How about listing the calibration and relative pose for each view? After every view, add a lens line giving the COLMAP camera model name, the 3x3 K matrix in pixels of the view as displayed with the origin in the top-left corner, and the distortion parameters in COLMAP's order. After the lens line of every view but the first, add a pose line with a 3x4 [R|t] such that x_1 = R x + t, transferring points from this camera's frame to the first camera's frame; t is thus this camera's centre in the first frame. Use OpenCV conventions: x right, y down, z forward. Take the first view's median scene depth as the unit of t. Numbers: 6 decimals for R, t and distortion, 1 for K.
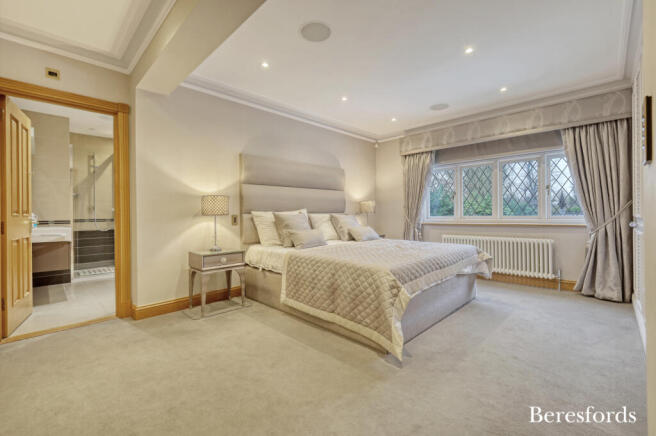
lens RADIAL K [[282.9, 0, 329.4], [0, 282.9, 211.7], [0, 0, 1]] dist [0.000842, 0.000067]
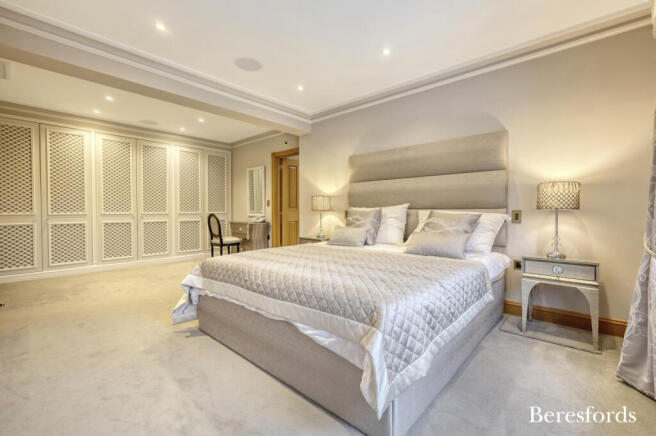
lens RADIAL K [[282.9, 0, 329.4], [0, 282.9, 211.7], [0, 0, 1]] dist [0.000842, 0.000067]
pose [[0.035833, 0.015179, -0.999243, 0.808078], [0.009639, 0.999833, 0.015534, -0.002030], [0.999311, -0.010188, 0.035681, 0.857982]]
